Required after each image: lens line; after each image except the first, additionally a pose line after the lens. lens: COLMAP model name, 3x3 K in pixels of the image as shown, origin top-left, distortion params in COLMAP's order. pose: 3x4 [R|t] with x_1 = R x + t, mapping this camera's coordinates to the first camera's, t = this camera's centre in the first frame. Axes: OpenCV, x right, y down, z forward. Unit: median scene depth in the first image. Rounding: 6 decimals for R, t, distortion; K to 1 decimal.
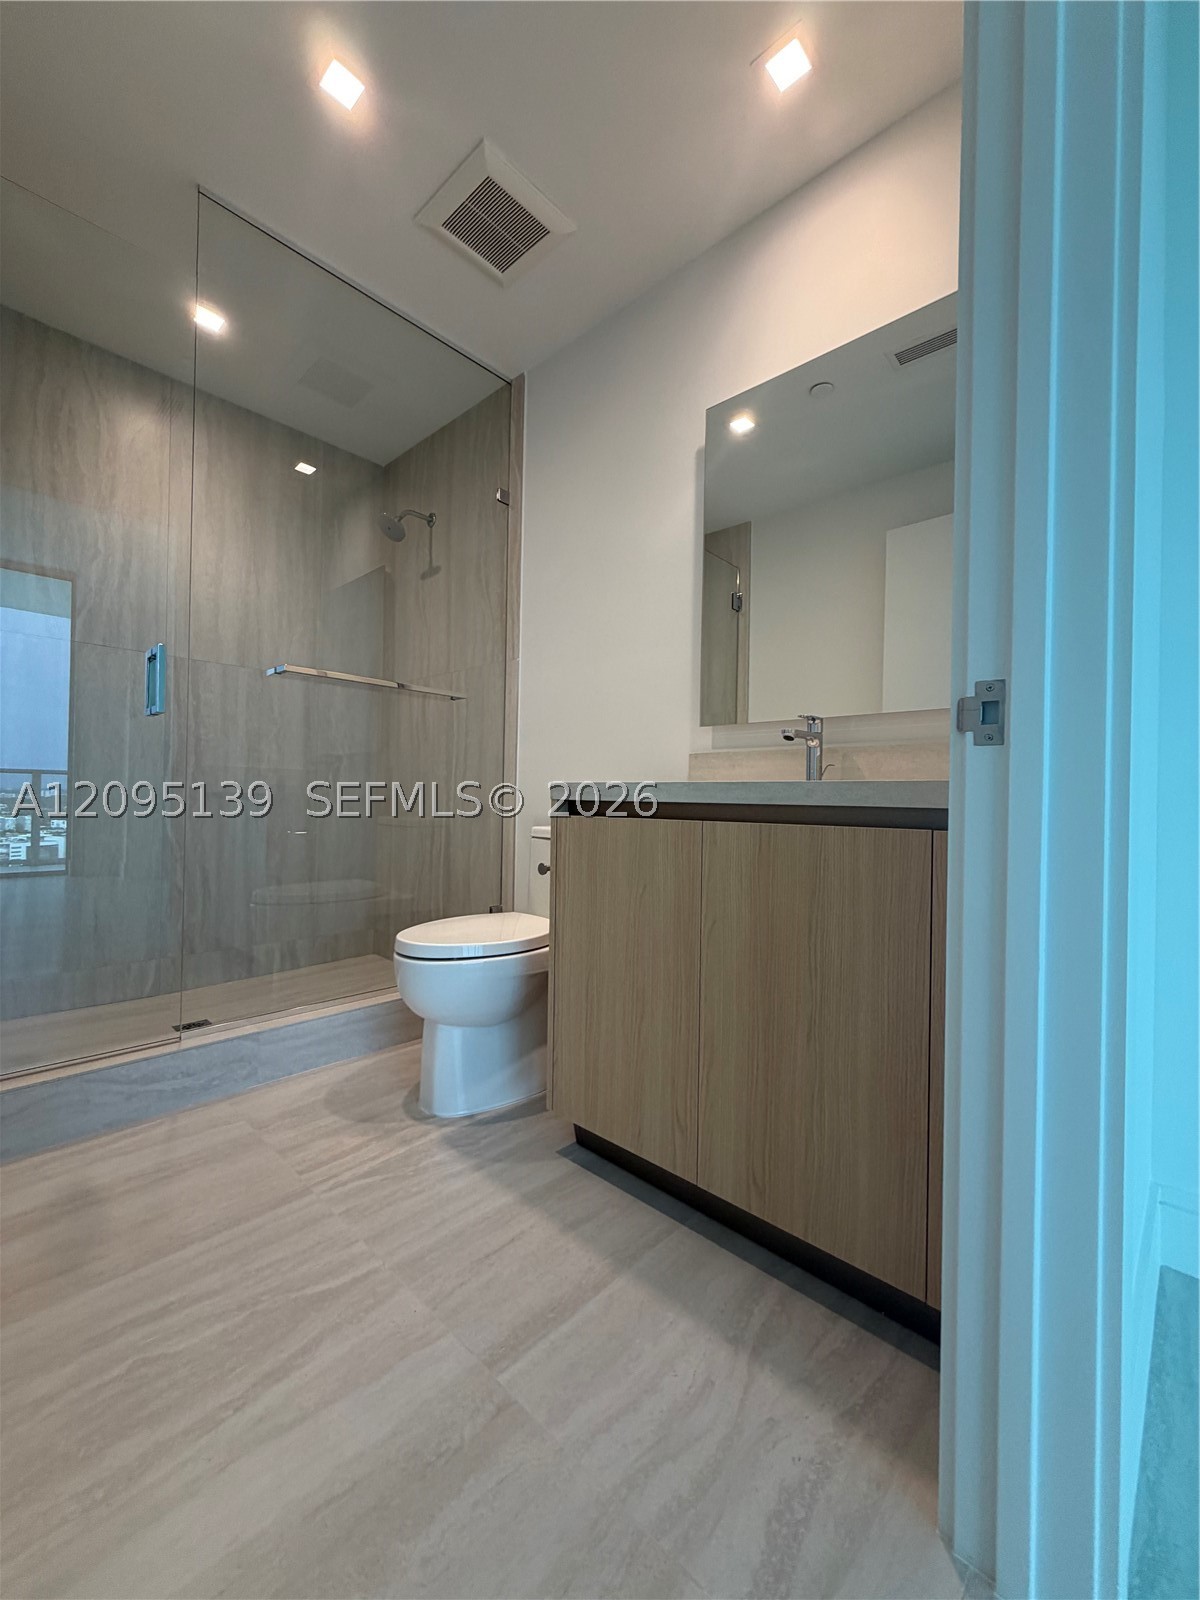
lens RADIAL K [[637.3, 0, 599.7], [0, 637.3, 798.5], [0, 0, 1]] dist [-0.000133, -0.000323]
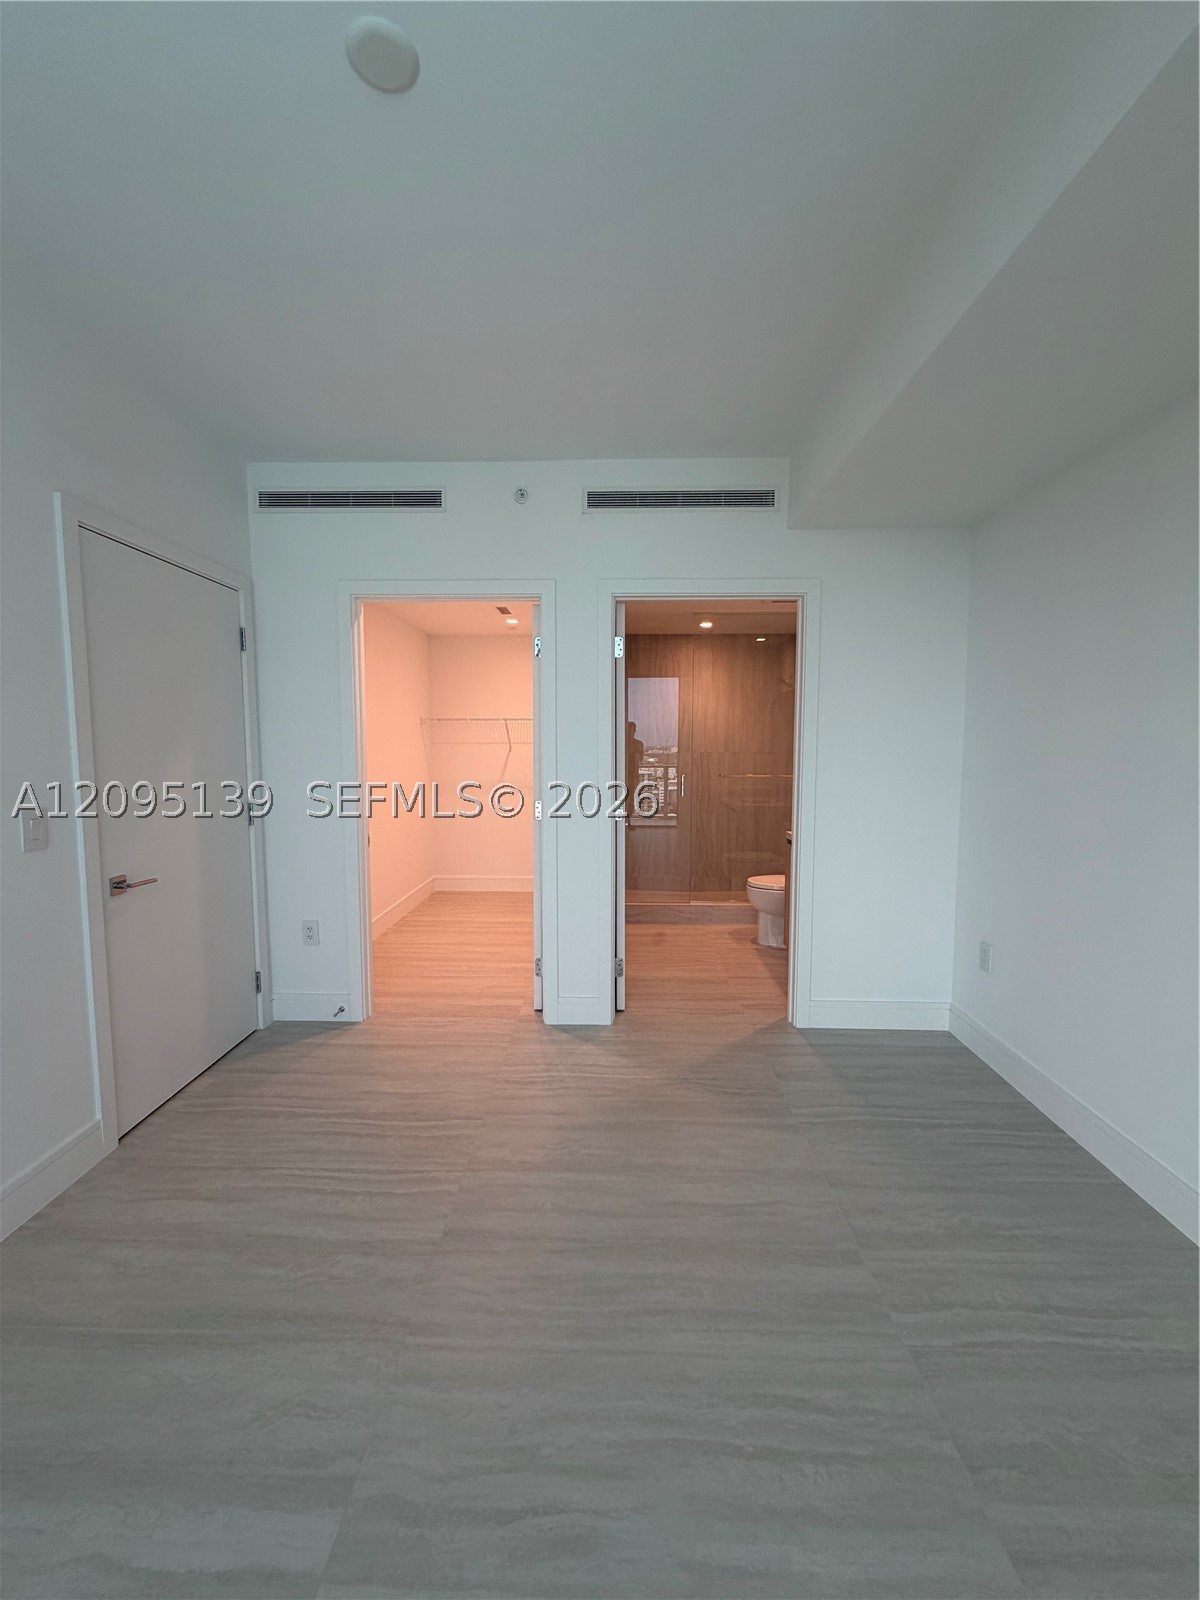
lens RADIAL K [[637.3, 0, 599.7], [0, 637.3, 798.5], [0, 0, 1]] dist [-0.000133, -0.000323]
pose [[0.664090, 0.039615, -0.746603, 1.352084], [0.018786, 0.997396, 0.069633, -0.349564], [0.747417, -0.060268, 0.661616, -1.350142]]
